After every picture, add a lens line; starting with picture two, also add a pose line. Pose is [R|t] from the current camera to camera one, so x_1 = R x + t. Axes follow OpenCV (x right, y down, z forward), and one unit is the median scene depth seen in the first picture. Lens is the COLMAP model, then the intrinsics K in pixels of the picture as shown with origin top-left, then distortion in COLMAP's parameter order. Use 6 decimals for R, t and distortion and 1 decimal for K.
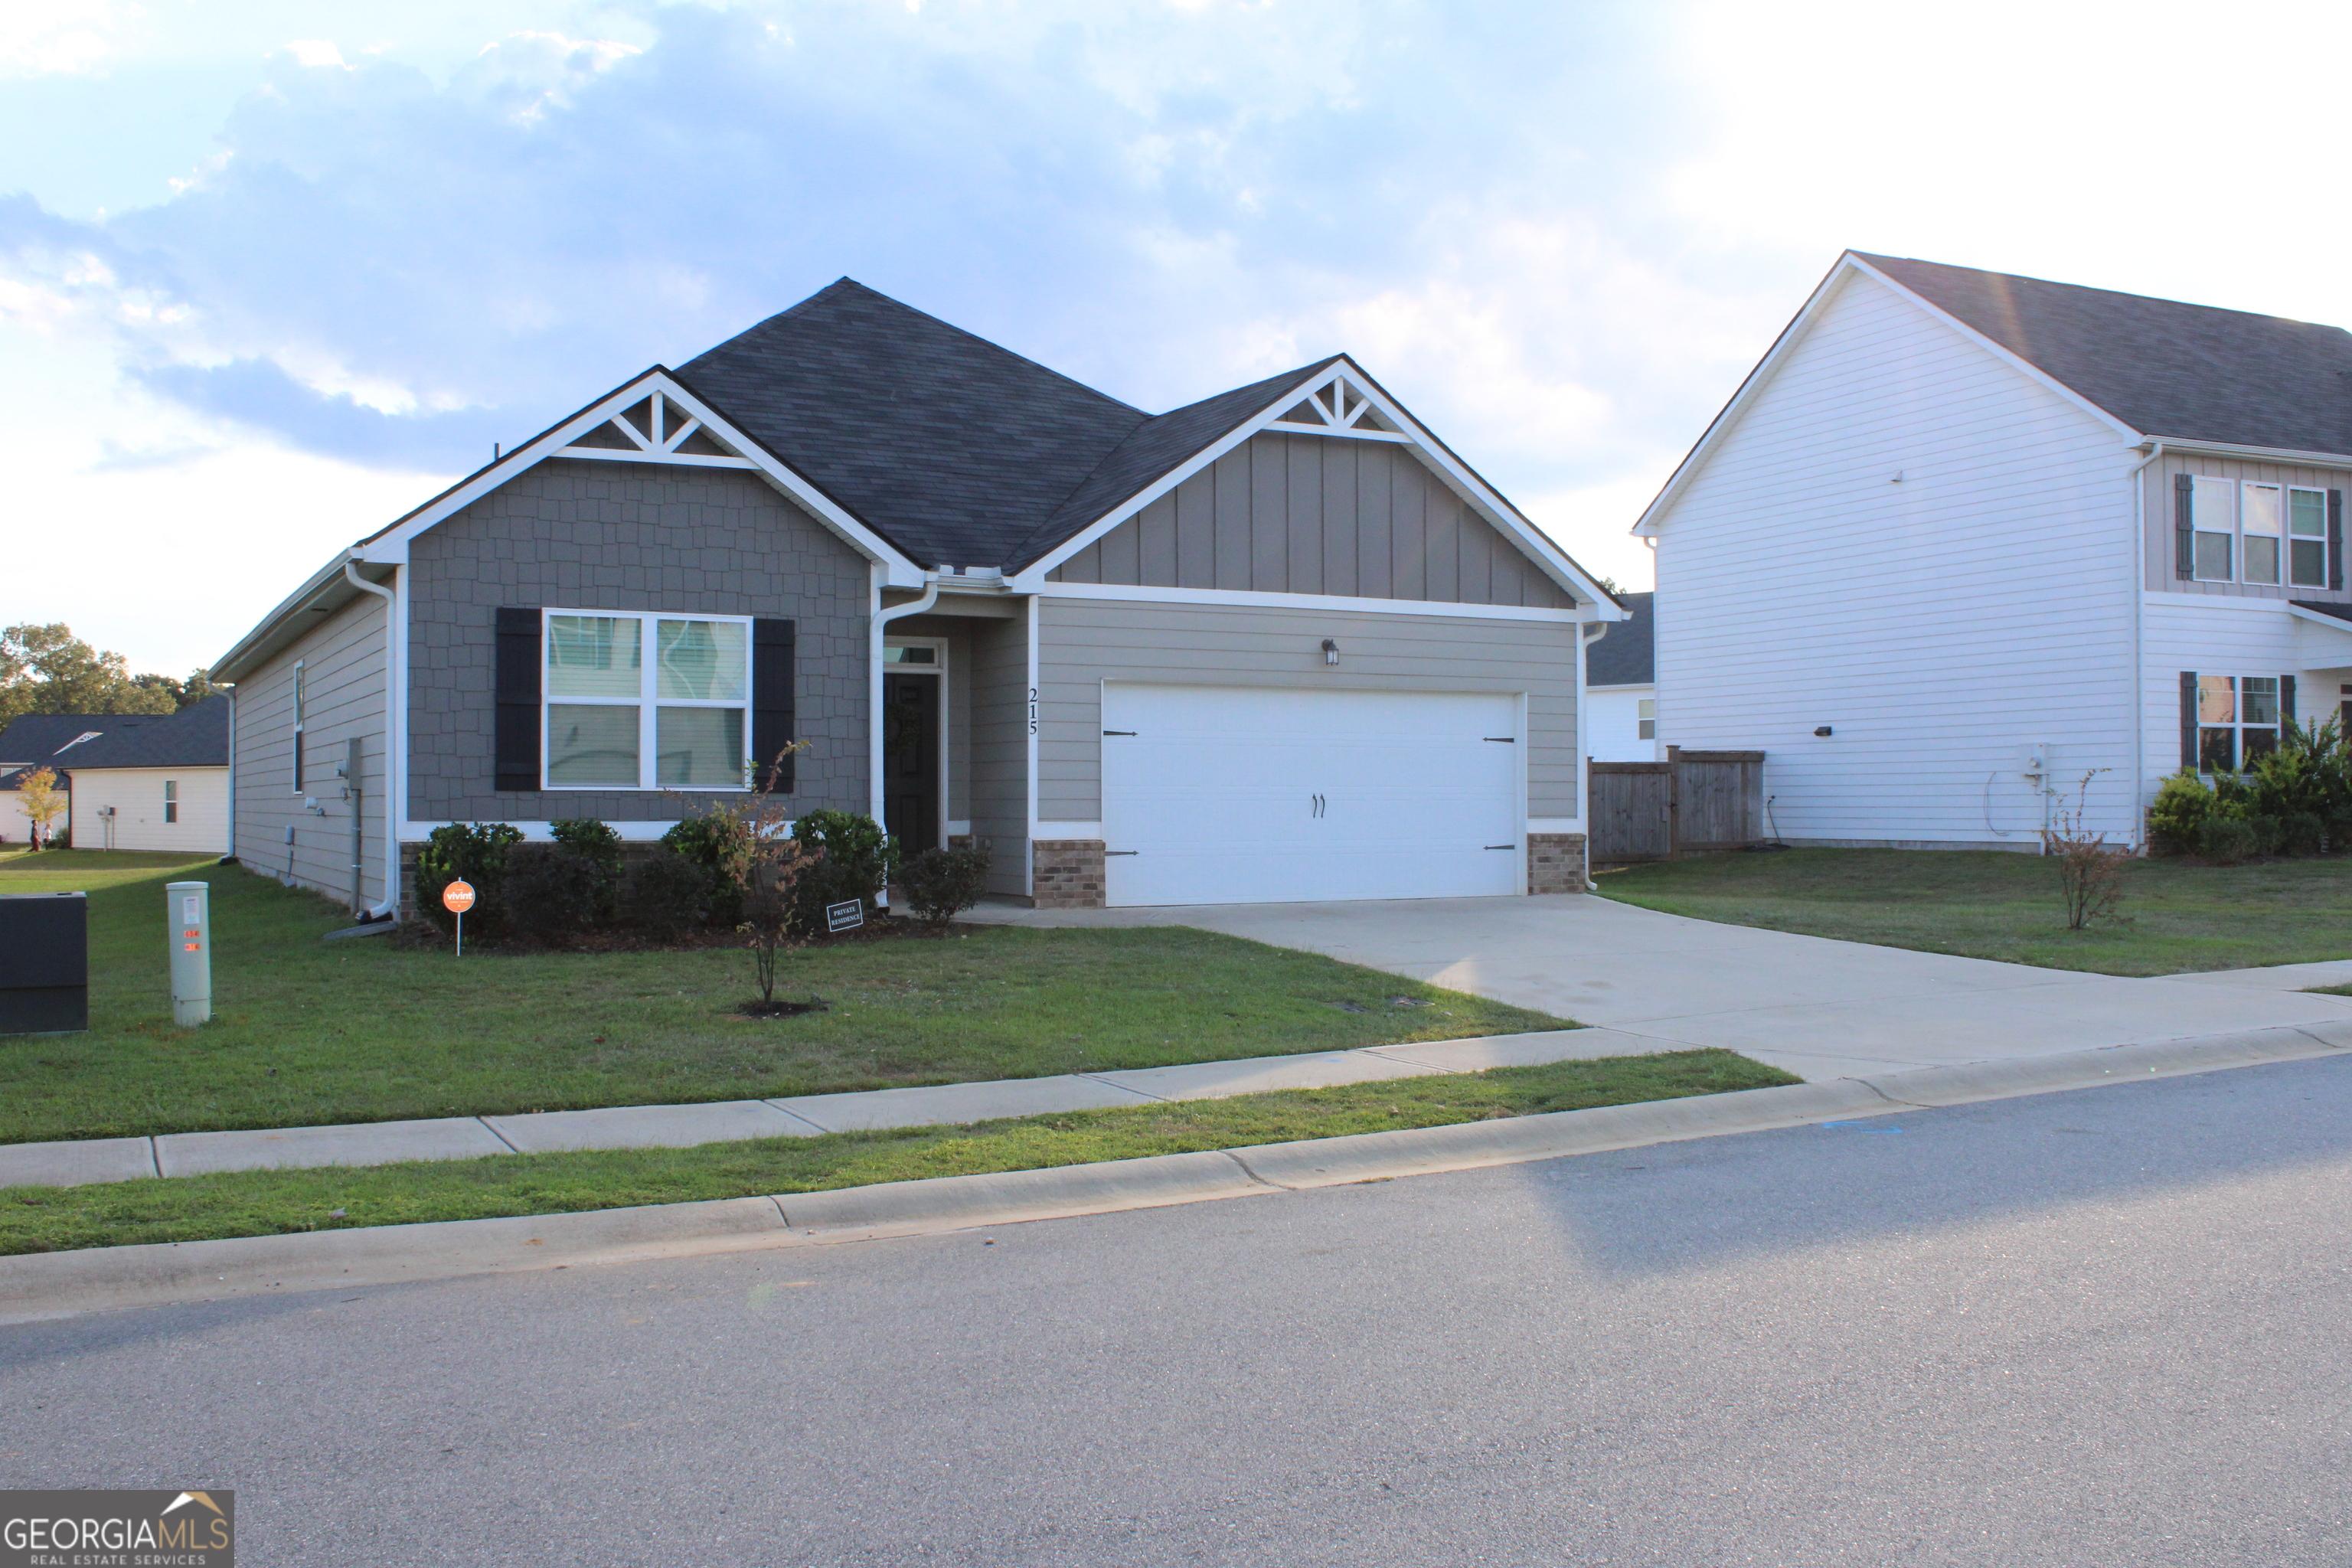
lens RADIAL K [[2156.2, 0, 1176.0], [0, 2156.2, 784.0], [0, 0, 1]] dist [-0.130578, -0.000369]
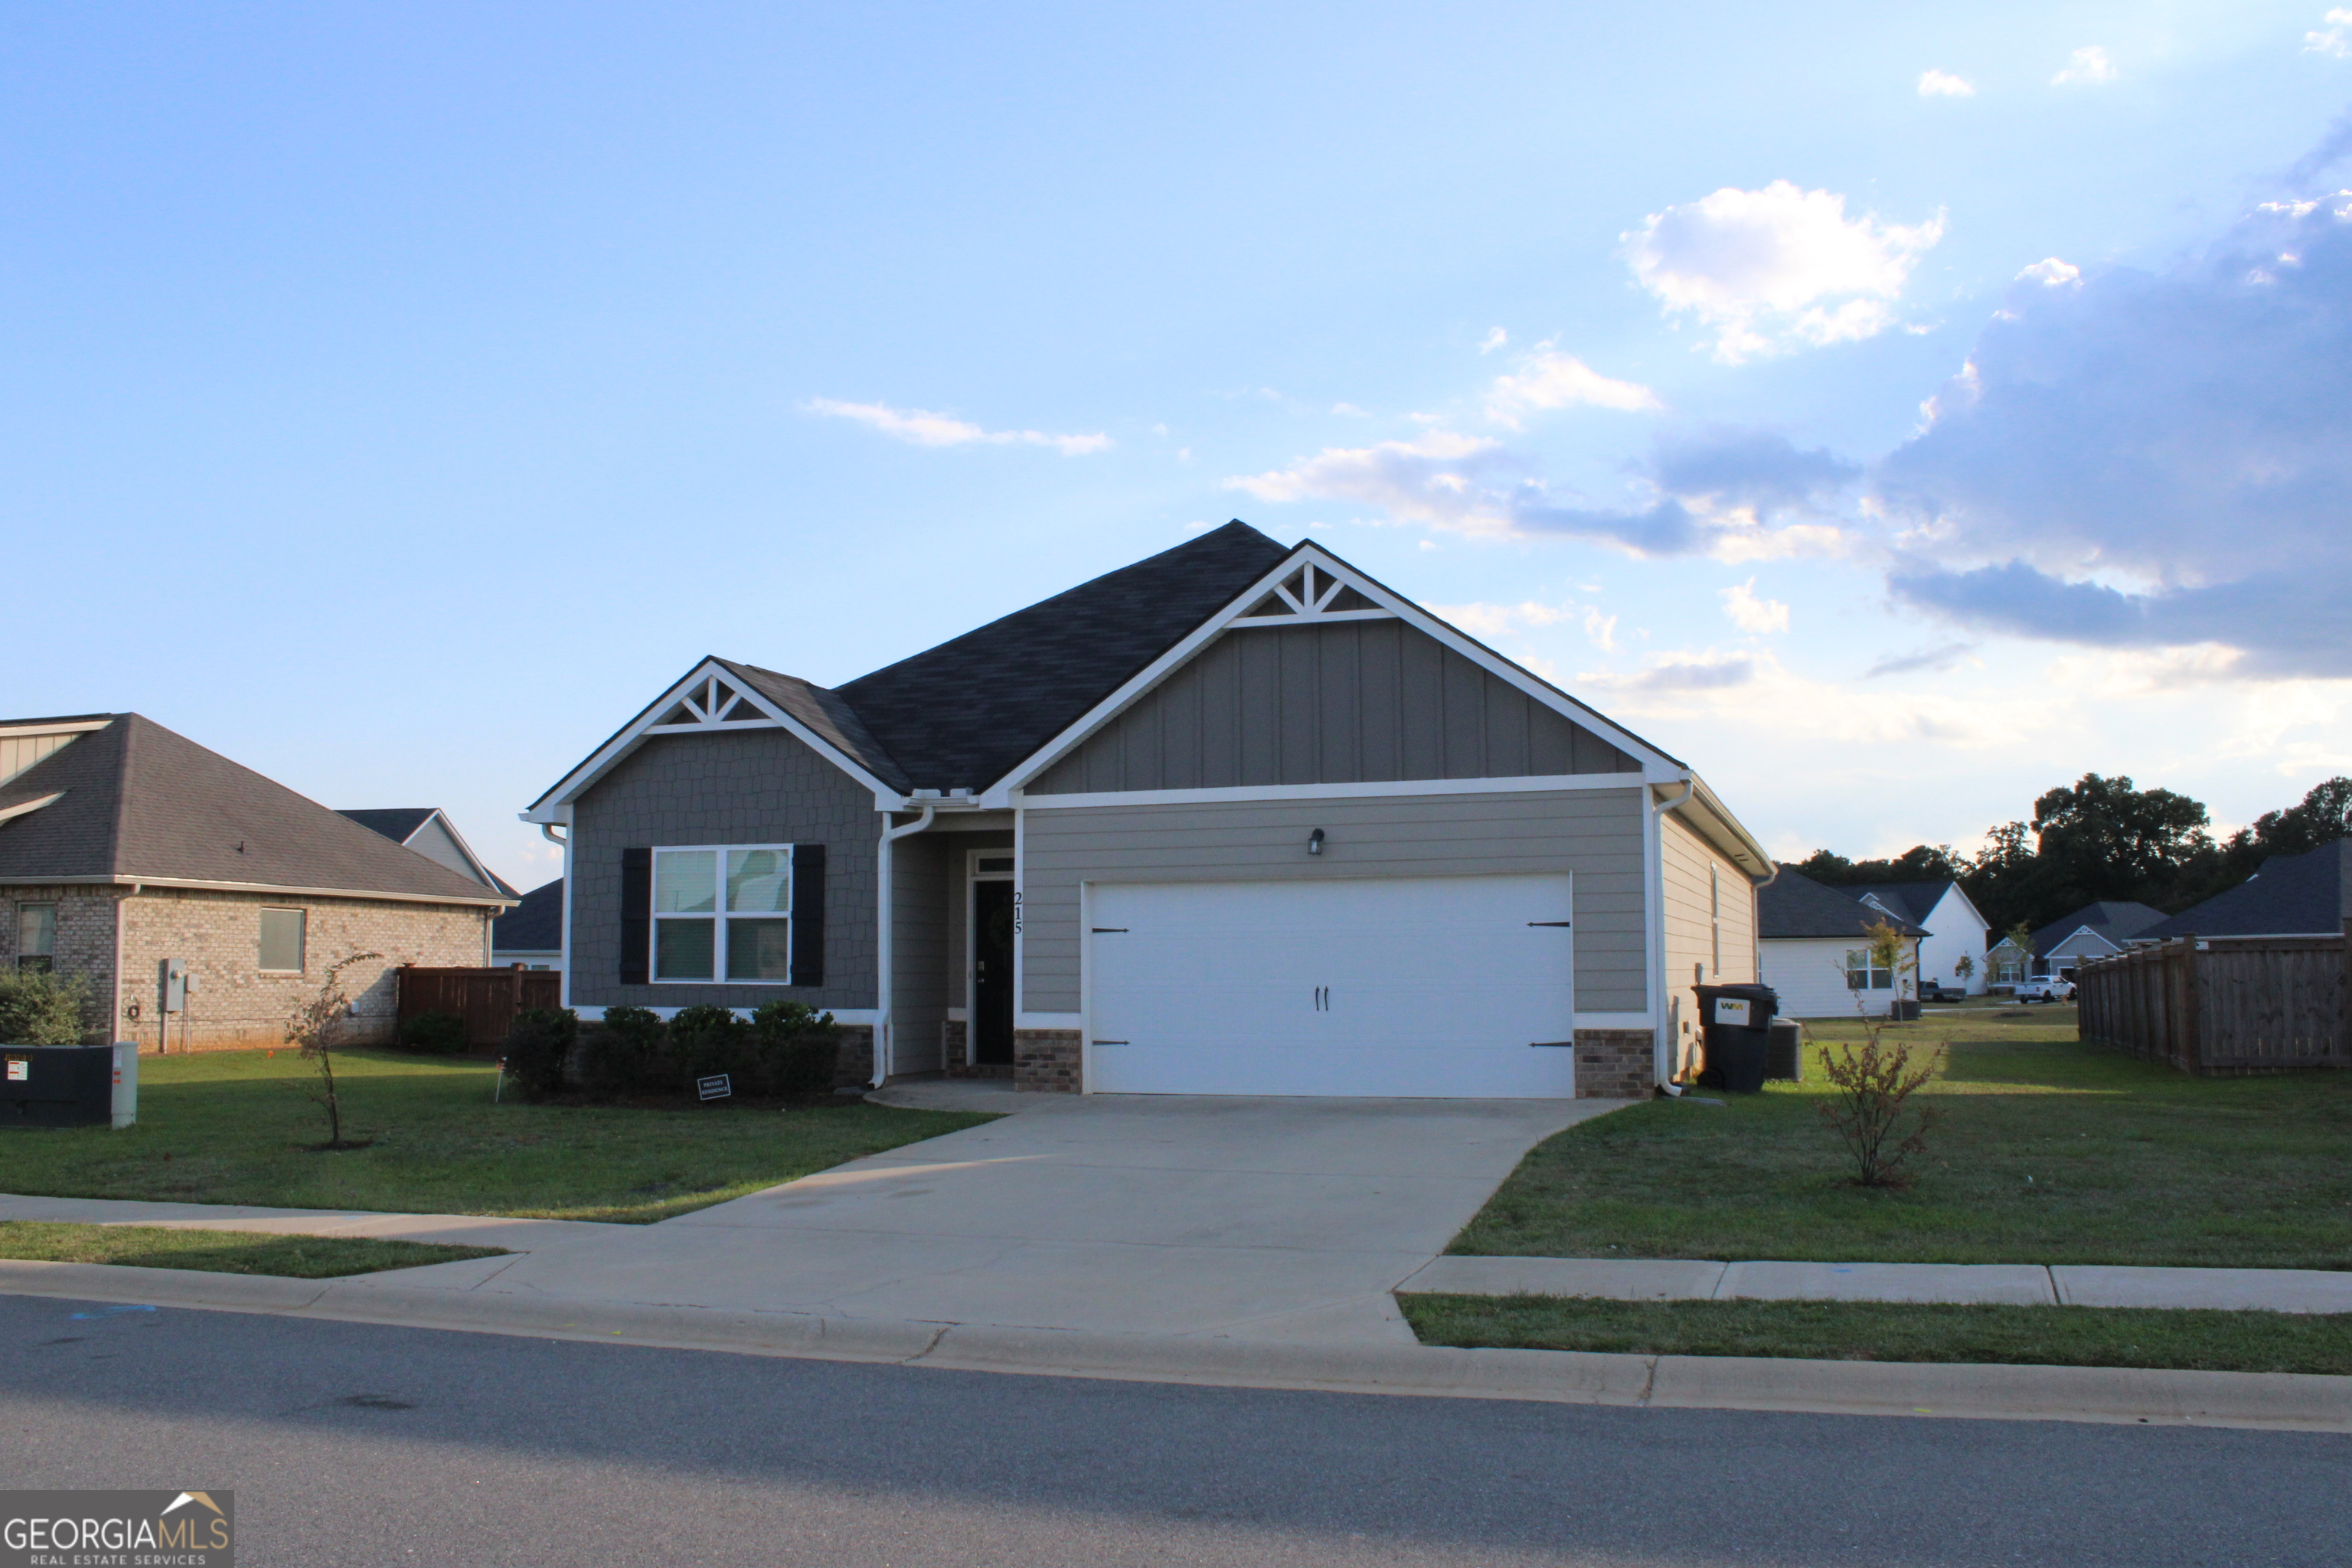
lens RADIAL K [[1965.2, 0, 1176.0], [0, 1965.2, 784.0], [0, 0, 1]] dist [-0.181441, 0.301449]
pose [[0.669285, -0.072528, -0.739457, 0.742041], [0.010043, 0.996016, -0.088603, -0.009457], [0.742938, 0.051875, 0.667347, 0.381152]]
